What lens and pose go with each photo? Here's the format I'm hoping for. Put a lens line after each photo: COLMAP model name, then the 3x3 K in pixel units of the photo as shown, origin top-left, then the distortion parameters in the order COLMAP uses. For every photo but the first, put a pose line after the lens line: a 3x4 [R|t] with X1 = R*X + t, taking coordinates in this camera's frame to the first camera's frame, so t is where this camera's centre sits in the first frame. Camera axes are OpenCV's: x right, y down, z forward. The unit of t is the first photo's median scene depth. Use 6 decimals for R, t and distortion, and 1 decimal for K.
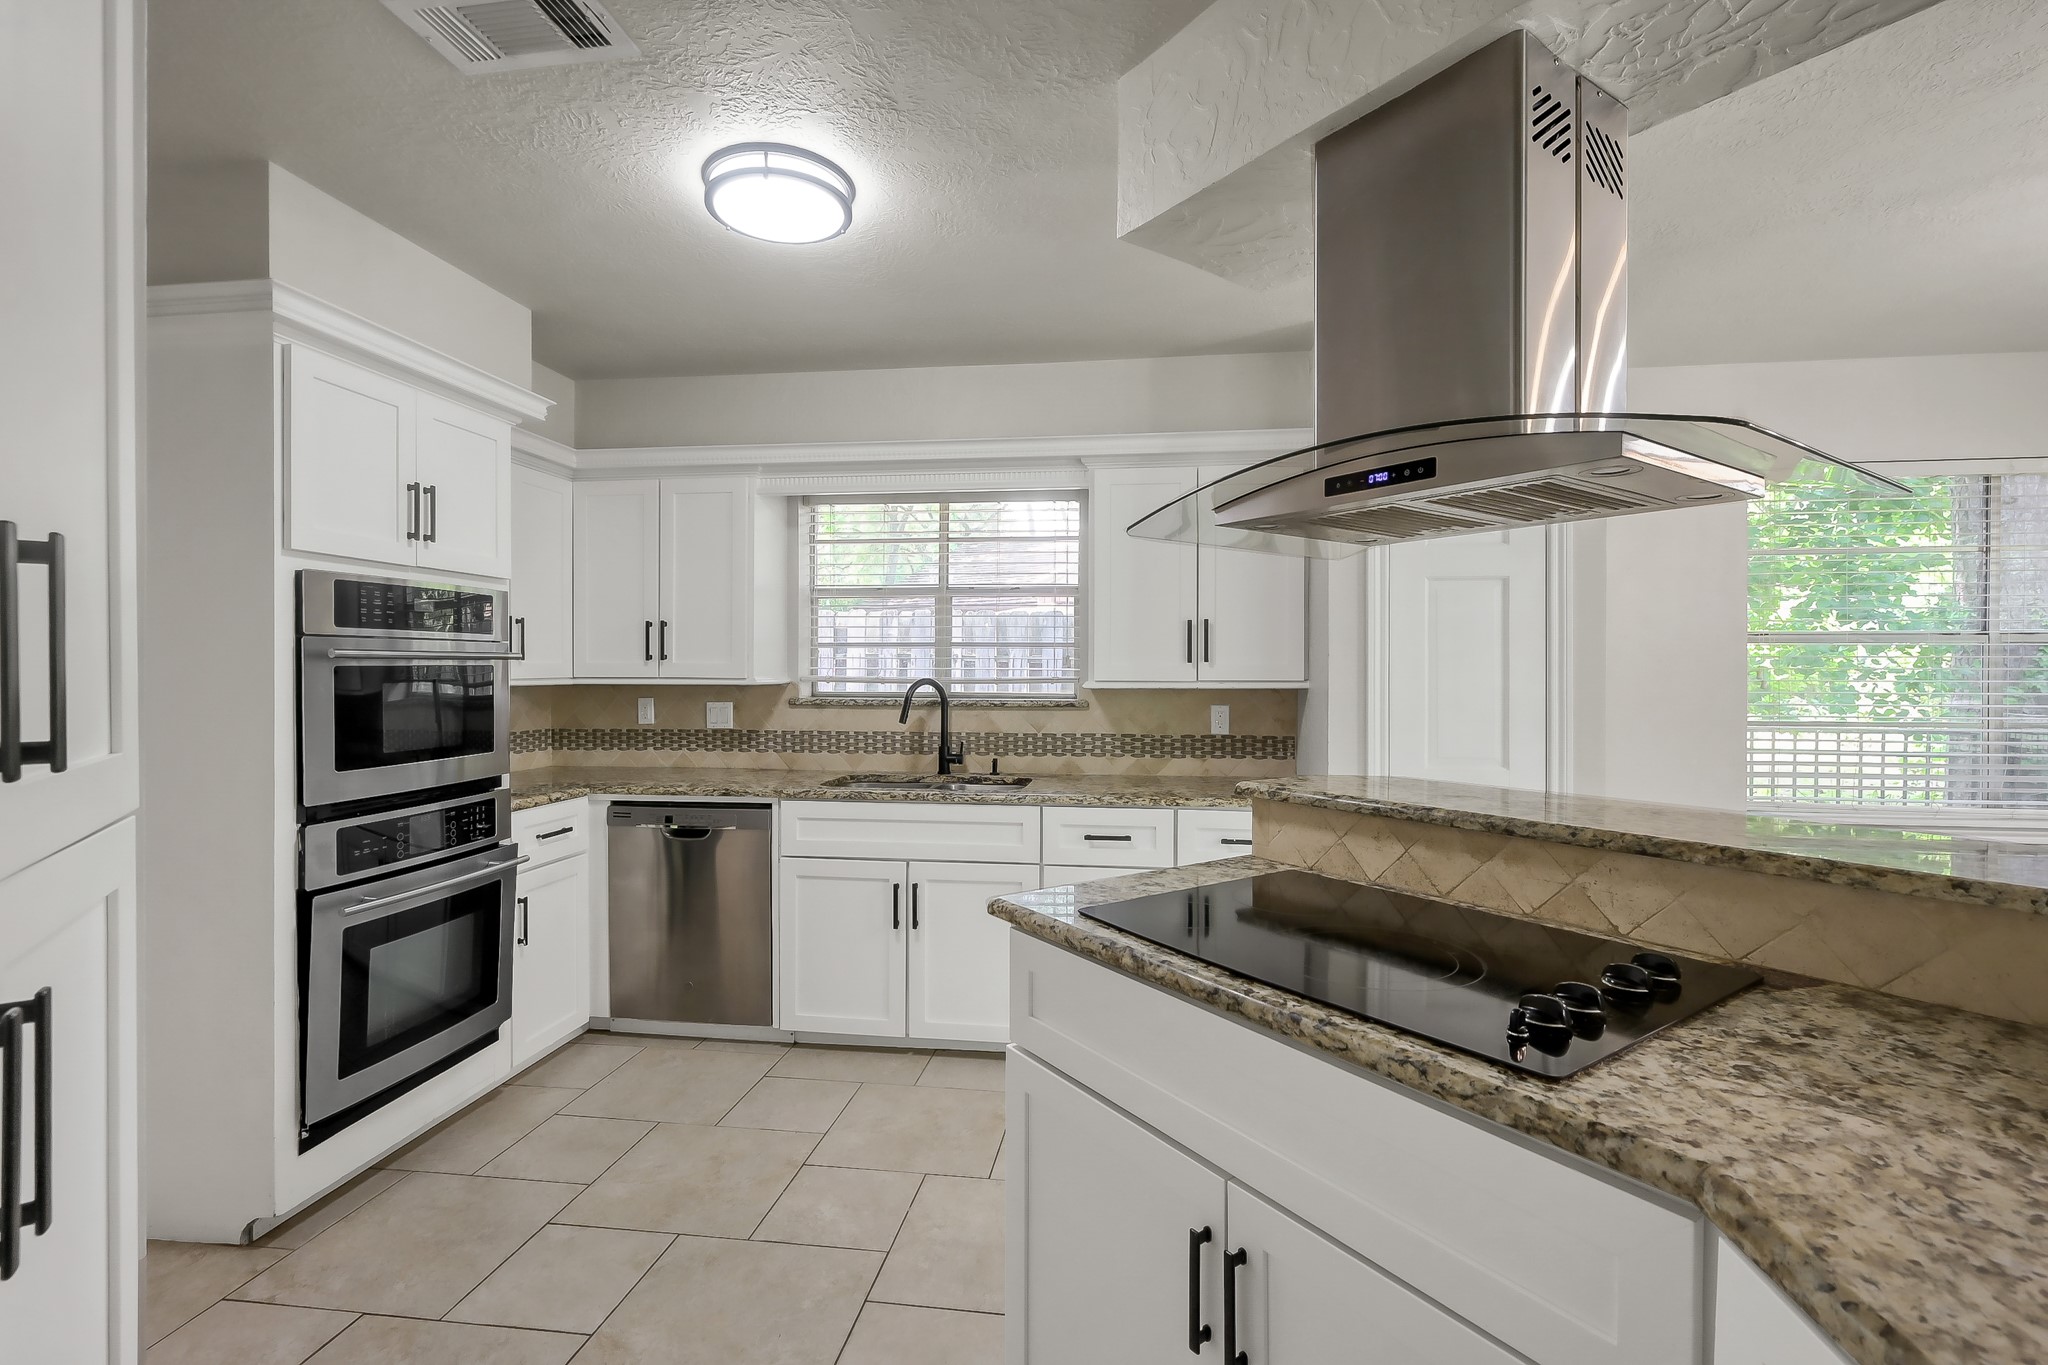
lens RADIAL K [[924.8, 0, 1033.4], [0, 924.8, 660.1], [0, 0, 1]] dist [0.001561, -0.000364]
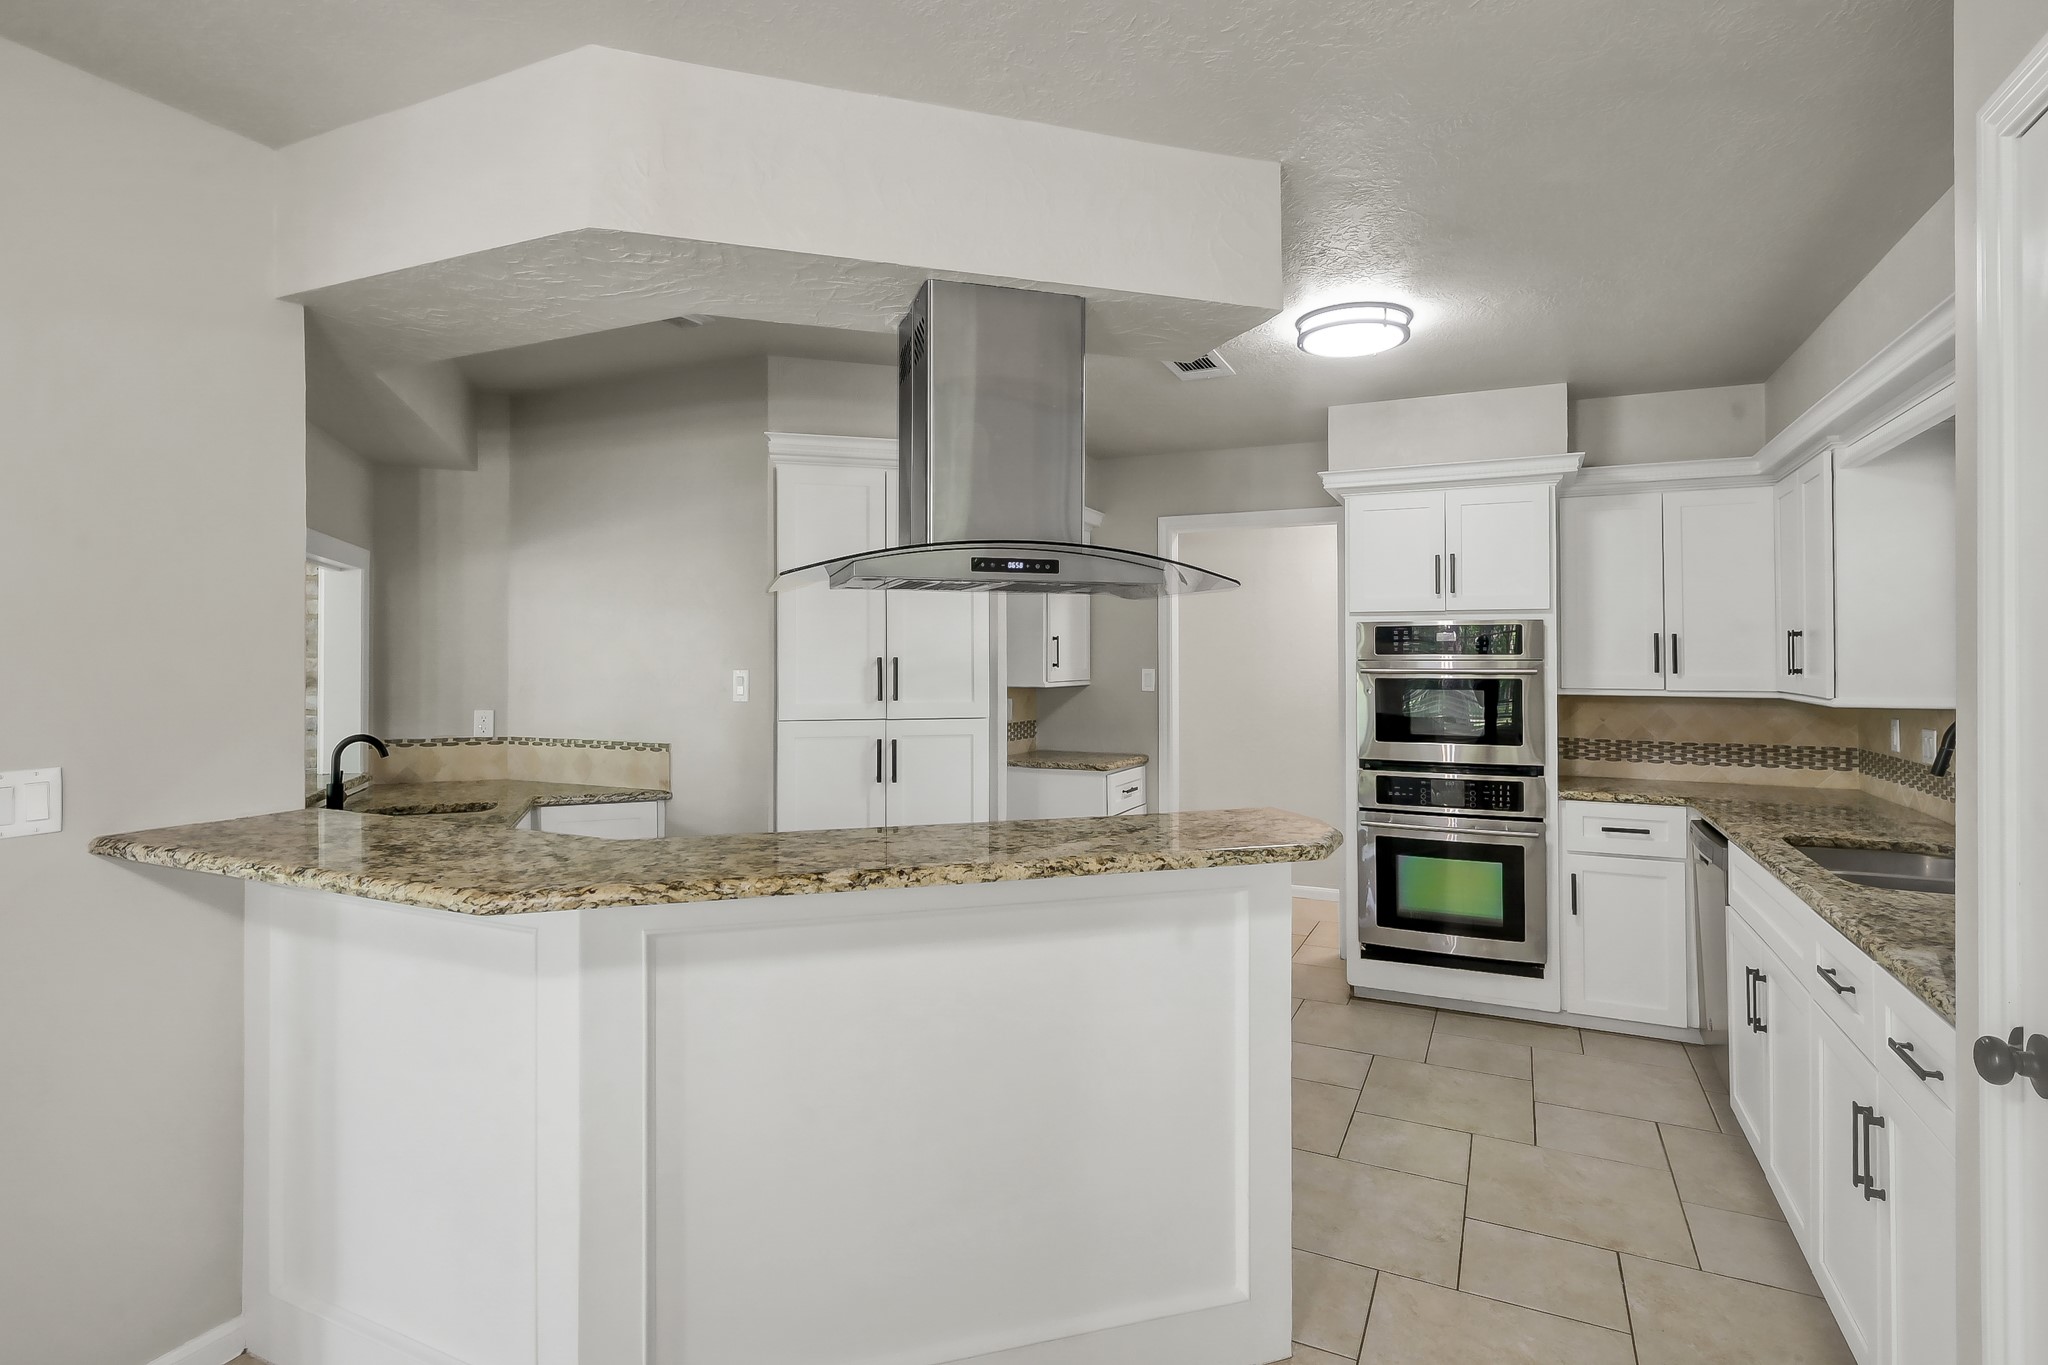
lens RADIAL K [[1032.4, 0, 1034.1], [0, 1032.4, 616.3], [0, 0, 1]] dist [0.000390, -0.000161]
pose [[-0.292589, -0.033611, -0.955647, 1.120599], [0.005971, 0.999298, -0.036975, -0.036031], [0.956220, -0.016525, -0.292183, 0.873241]]
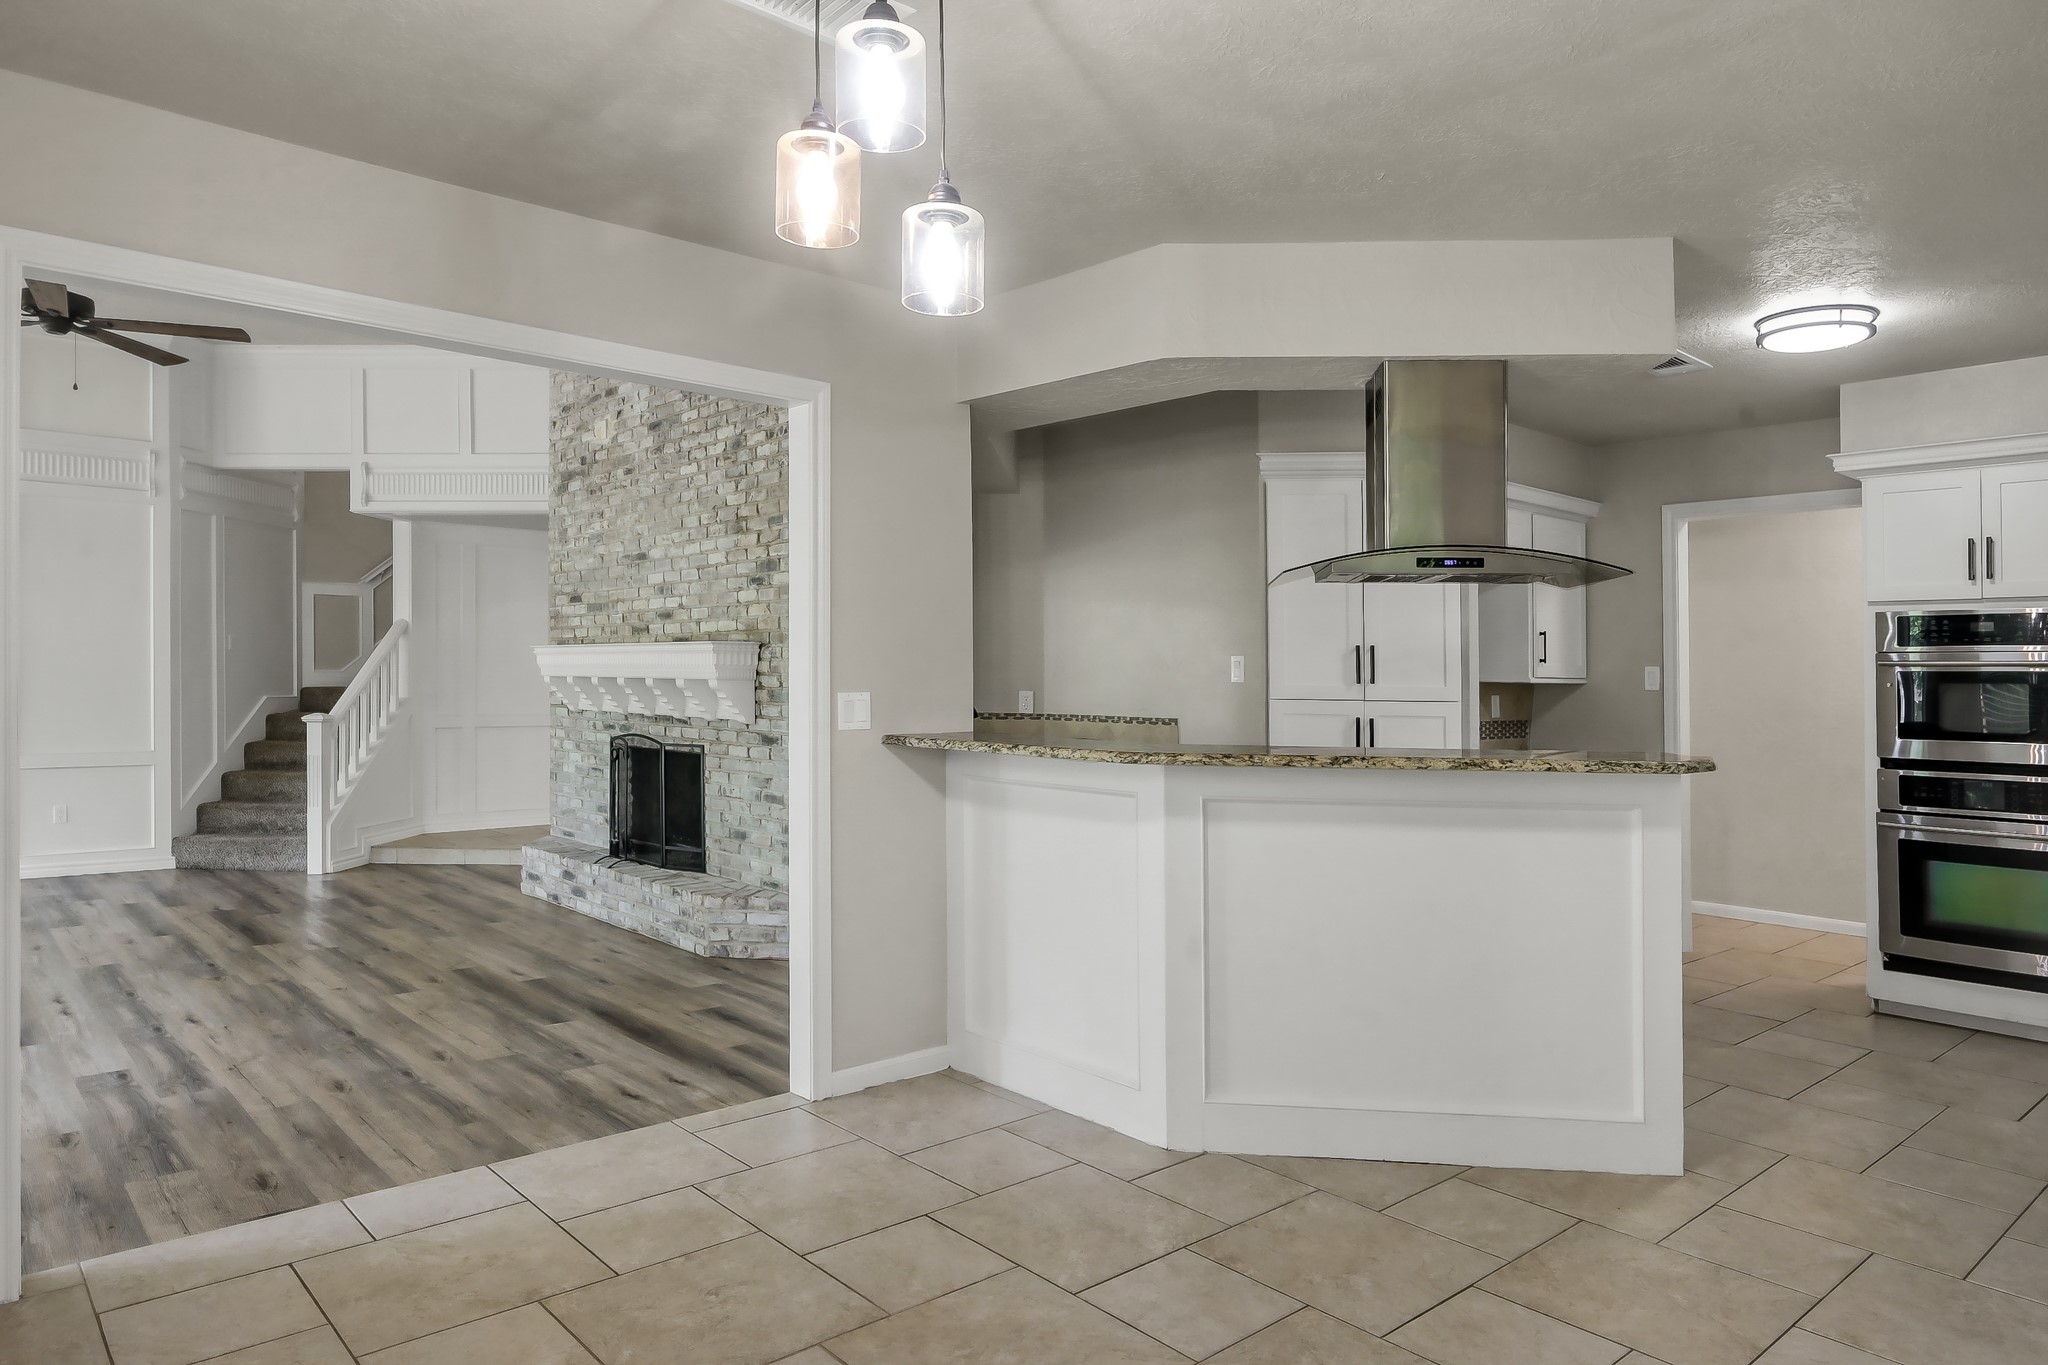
lens RADIAL K [[1299.7, 0, 1029.0], [0, 1299.7, 610.1], [0, 0, 1]] dist [-0.004339, 0.000477]
pose [[-0.646873, -0.042065, -0.761436, 1.729788], [-0.004893, 0.998686, -0.051015, 0.020614], [0.762582, -0.029275, -0.646229, 1.189660]]
